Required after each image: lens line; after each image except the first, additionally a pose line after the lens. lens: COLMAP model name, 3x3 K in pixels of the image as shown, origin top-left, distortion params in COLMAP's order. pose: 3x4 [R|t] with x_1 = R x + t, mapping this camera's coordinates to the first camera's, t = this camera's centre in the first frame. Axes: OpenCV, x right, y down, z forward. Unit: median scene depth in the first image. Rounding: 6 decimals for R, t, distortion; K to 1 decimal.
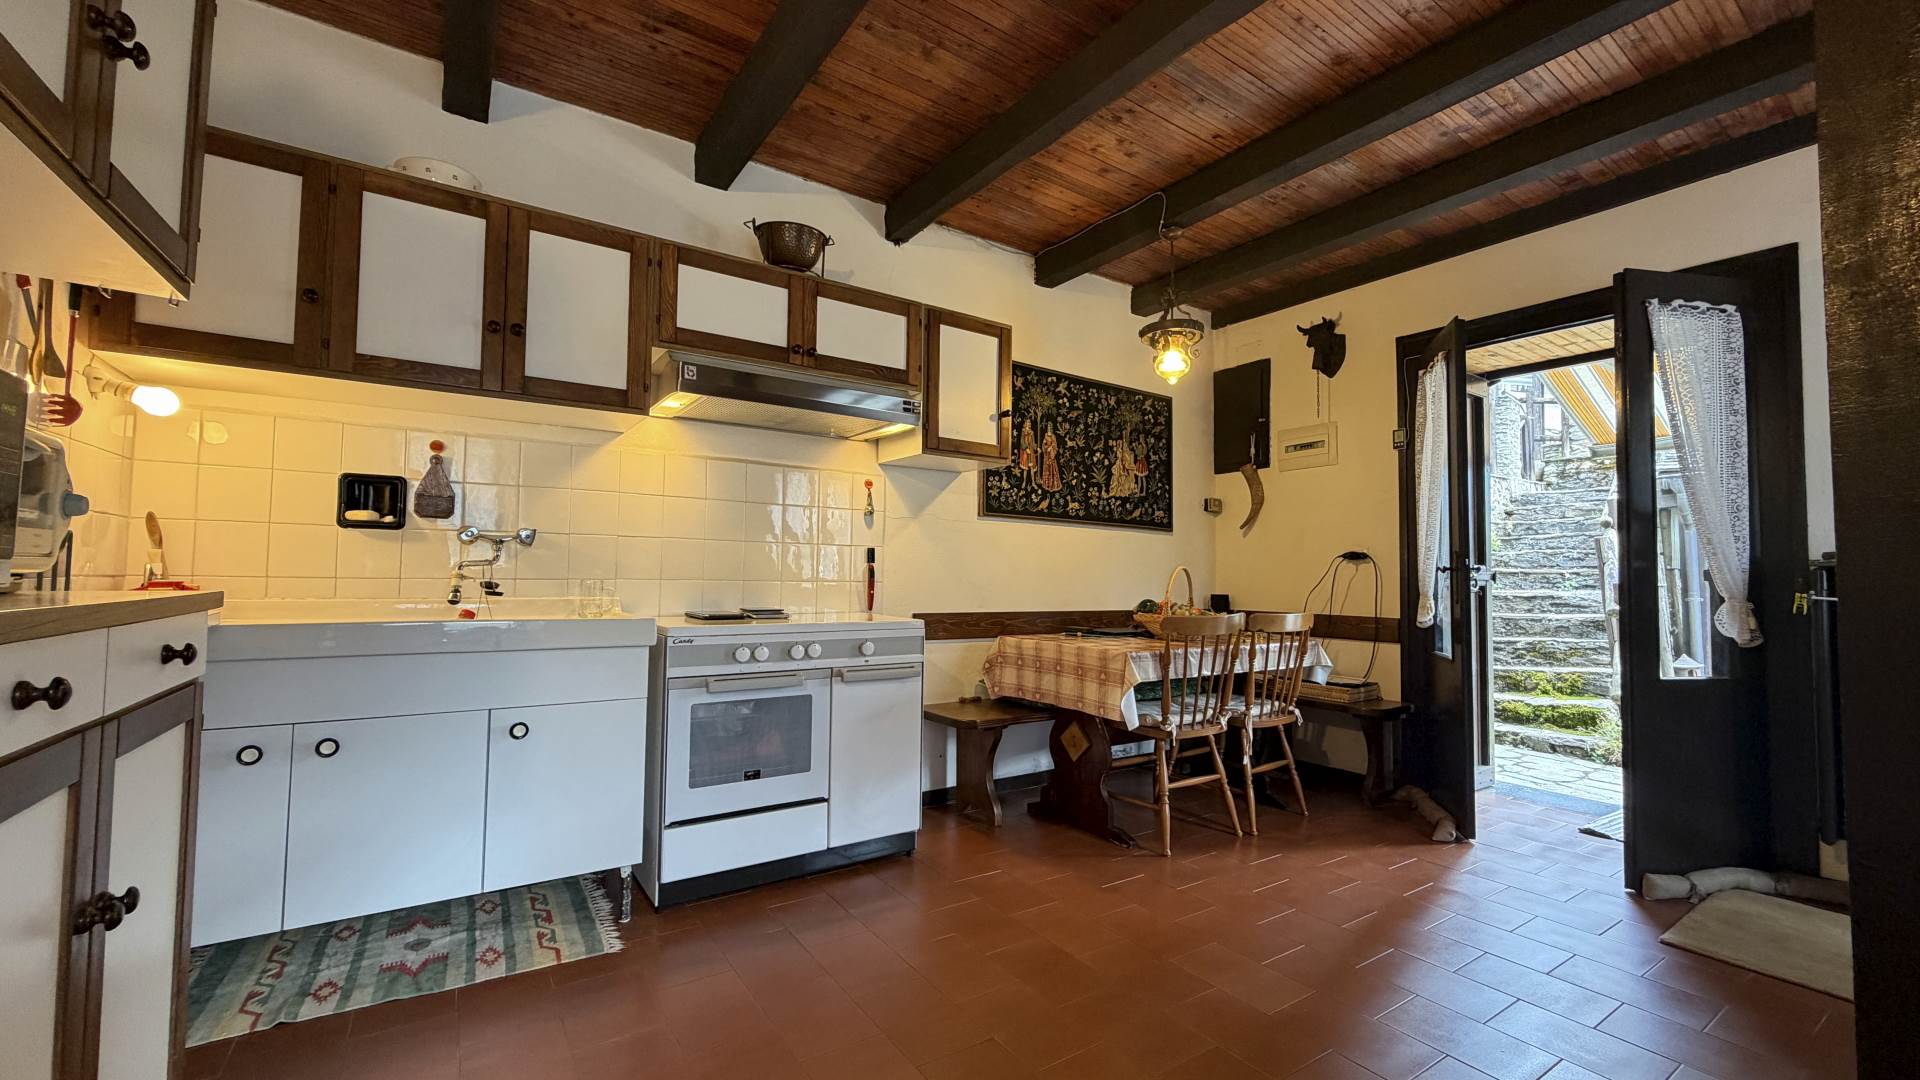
lens RADIAL K [[761.9, 0, 957.8], [0, 761.9, 542.4], [0, 0, 1]] dist [-0.001543, 0.000958]
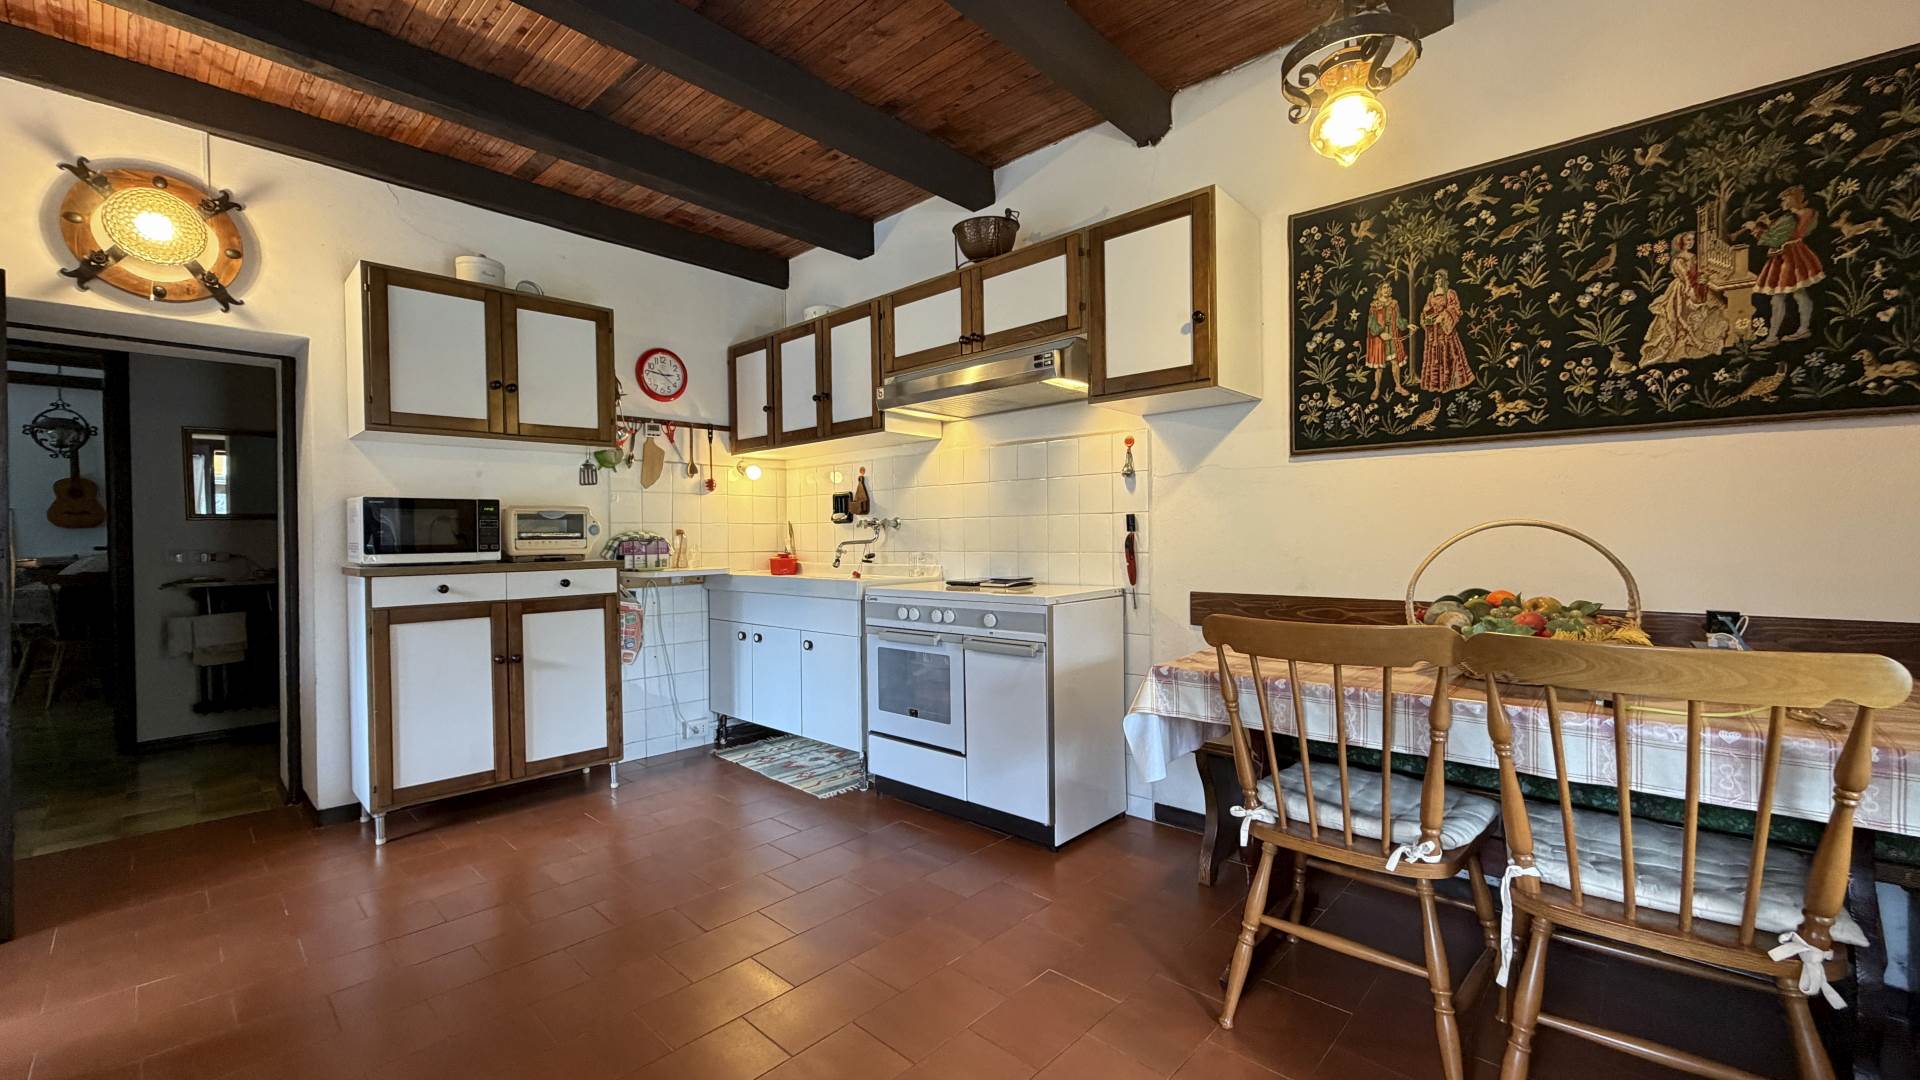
lens RADIAL K [[761.9, 0, 954.4], [0, 761.9, 542.1], [0, 0, 1]] dist [-0.001543, 0.000958]
pose [[0.226232, -0.009943, -0.974023, 0.705343], [0.060377, 0.998168, 0.003835, 0.024183], [0.972200, -0.059676, 0.226418, 0.608592]]
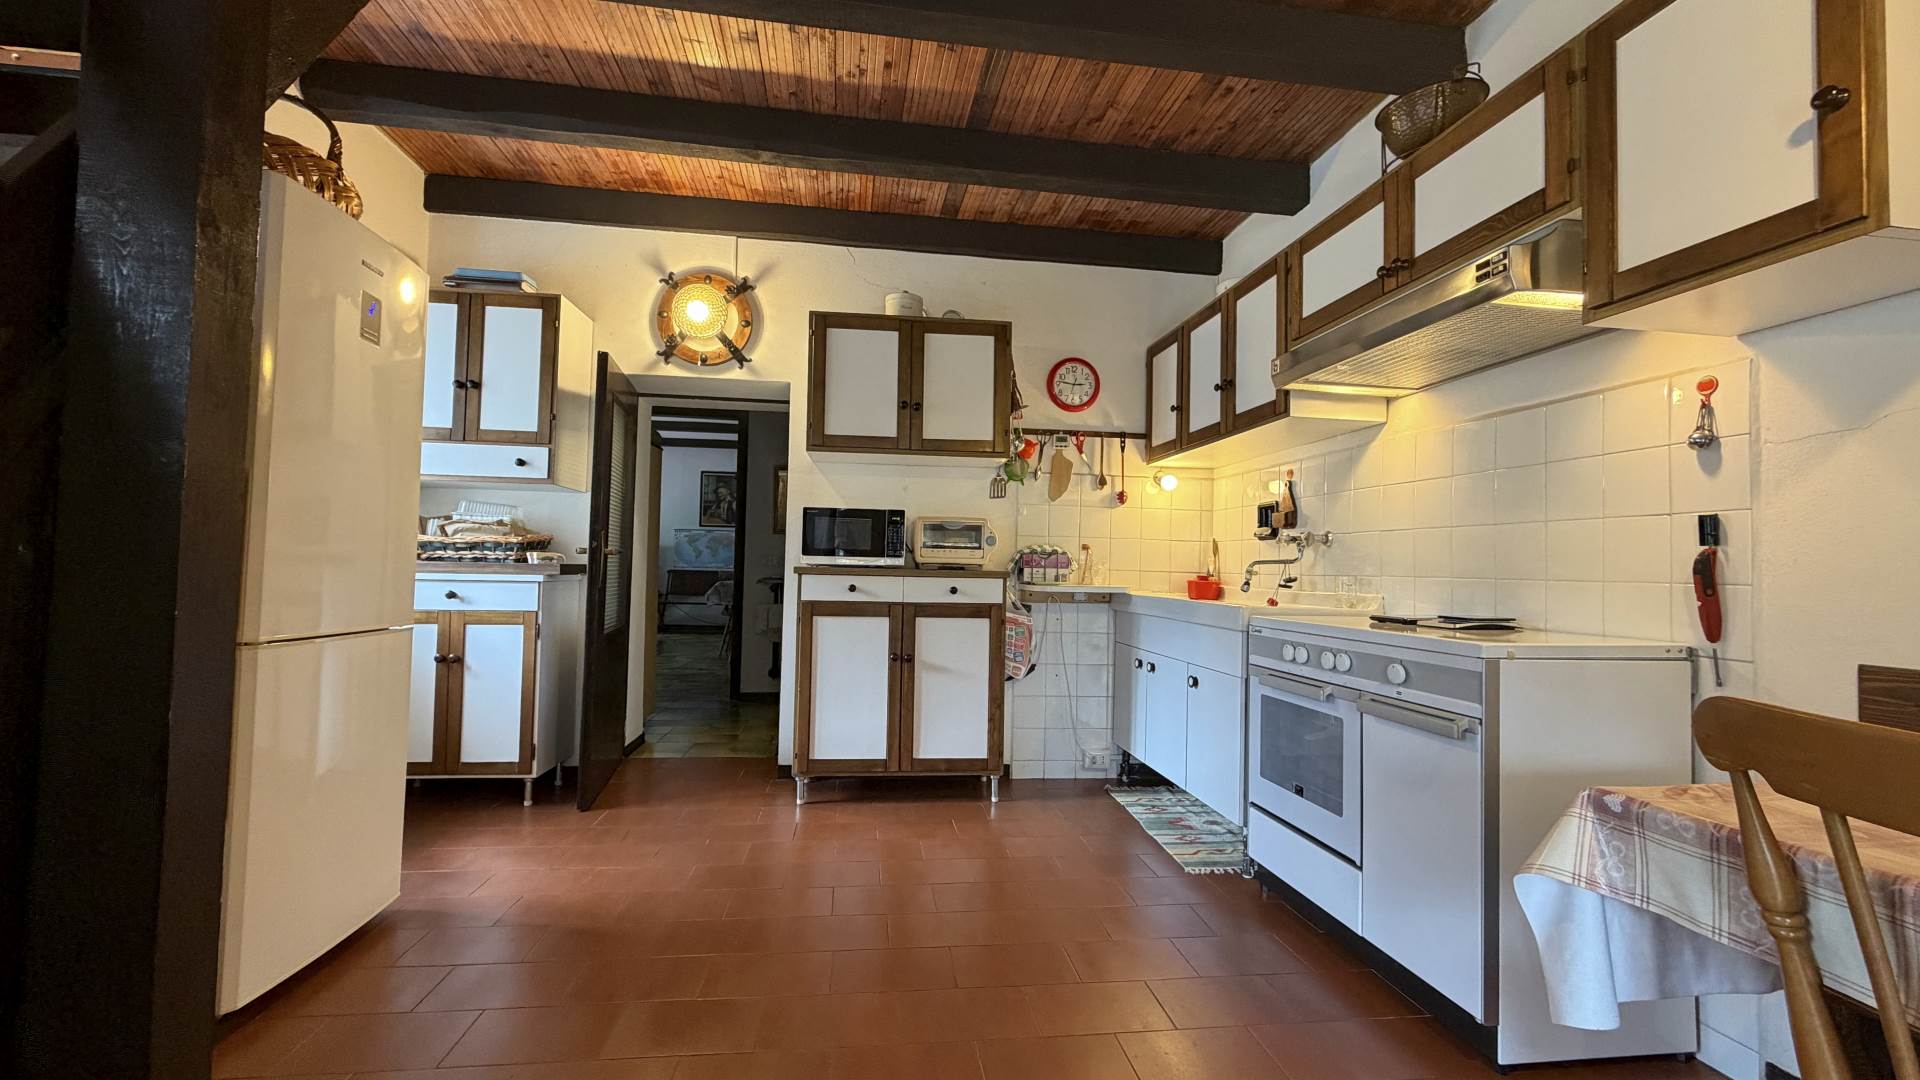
lens RADIAL K [[761.9, 0, 957.0], [0, 761.9, 542.8], [0, 0, 1]] dist [-0.001543, 0.000958]
pose [[-0.440433, -0.053192, -0.896208, 0.545753], [0.010876, 0.997854, -0.064570, 0.052411], [0.897719, -0.038186, -0.438909, 0.789545]]
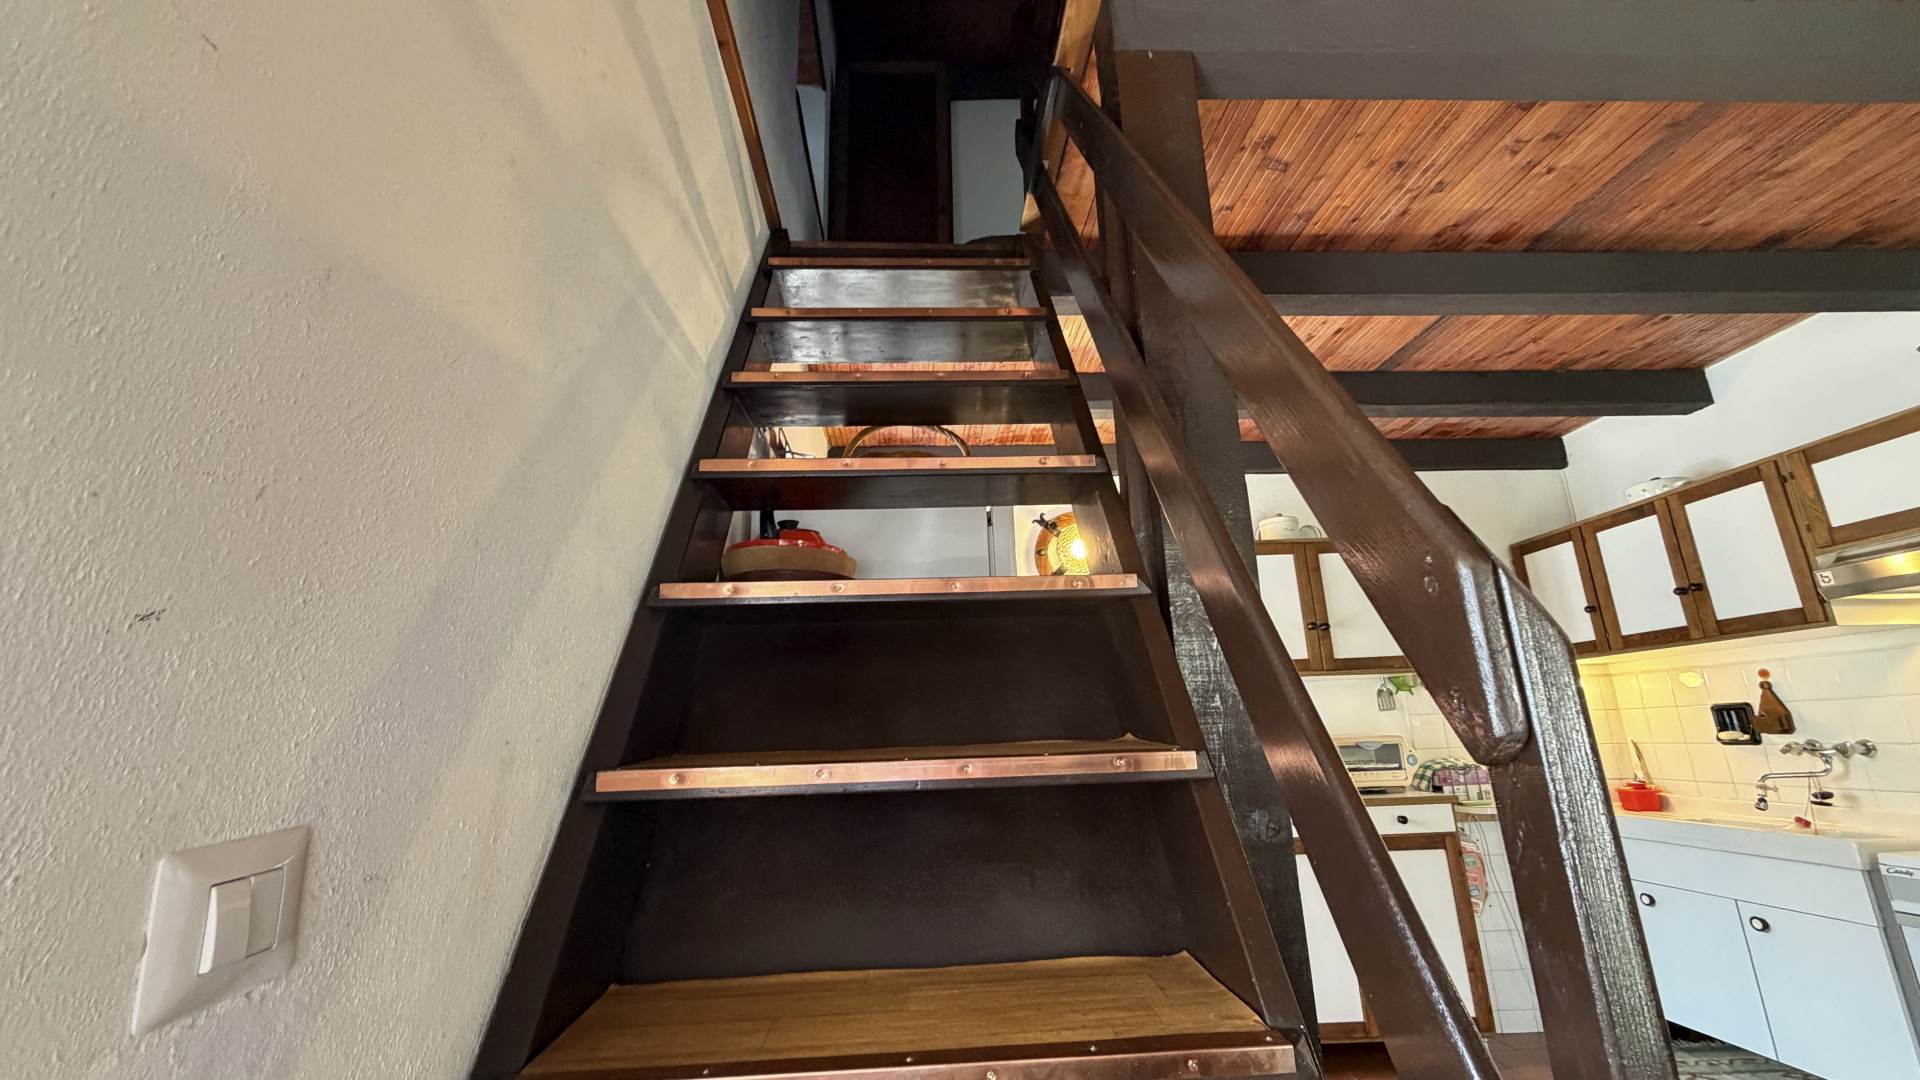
lens RADIAL K [[761.9, 0, 959.7], [0, 761.9, 542.1], [0, 0, 1]] dist [-0.001543, 0.000958]
pose [[-0.526474, -0.213383, -0.822978, 0.784853], [0.061401, 0.955921, -0.287132, -0.041735], [0.847971, -0.201699, -0.490166, 0.408760]]
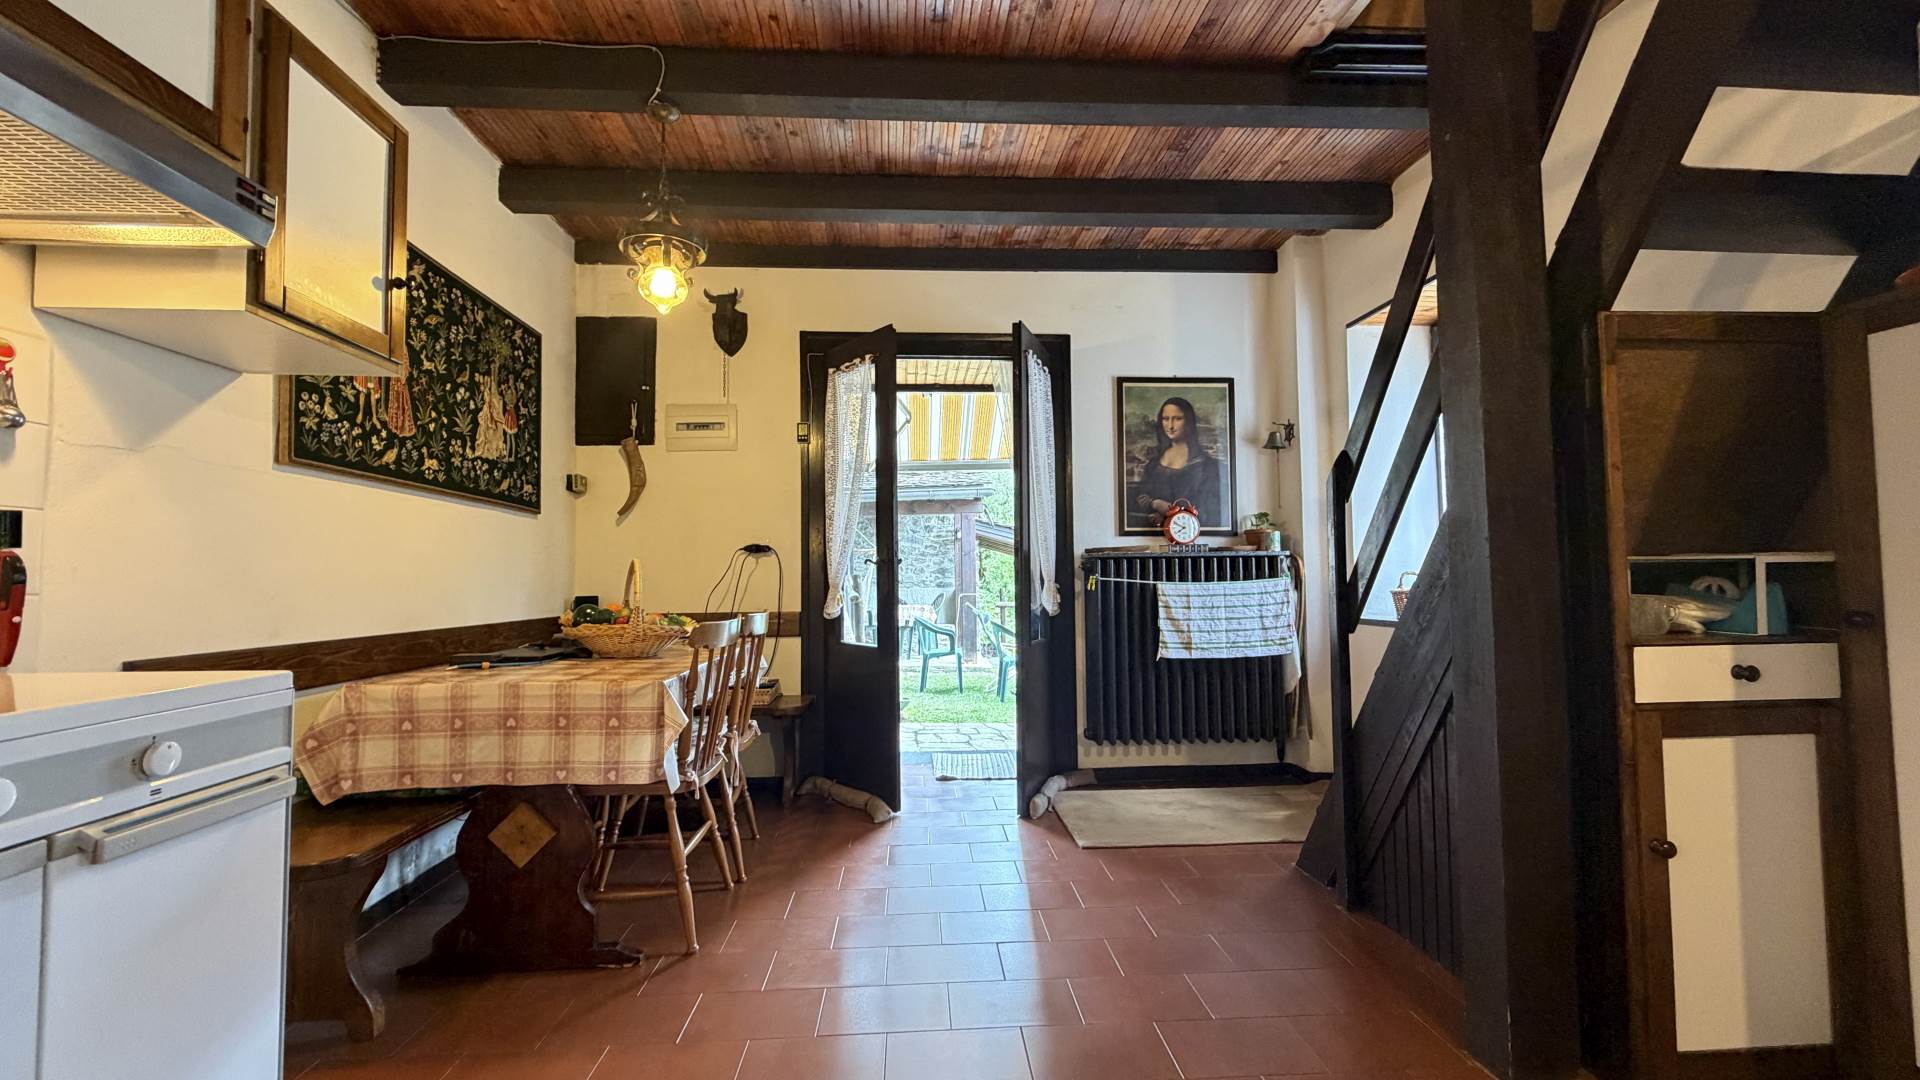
lens RADIAL K [[761.9, 0, 952.4], [0, 761.9, 546.9], [0, 0, 1]] dist [-0.001543, 0.000958]
pose [[0.508025, 0.016285, 0.861188, -0.209811], [-0.022316, 0.999734, -0.005741, 0.018103], [-0.861053, -0.016302, 0.508254, 0.370079]]
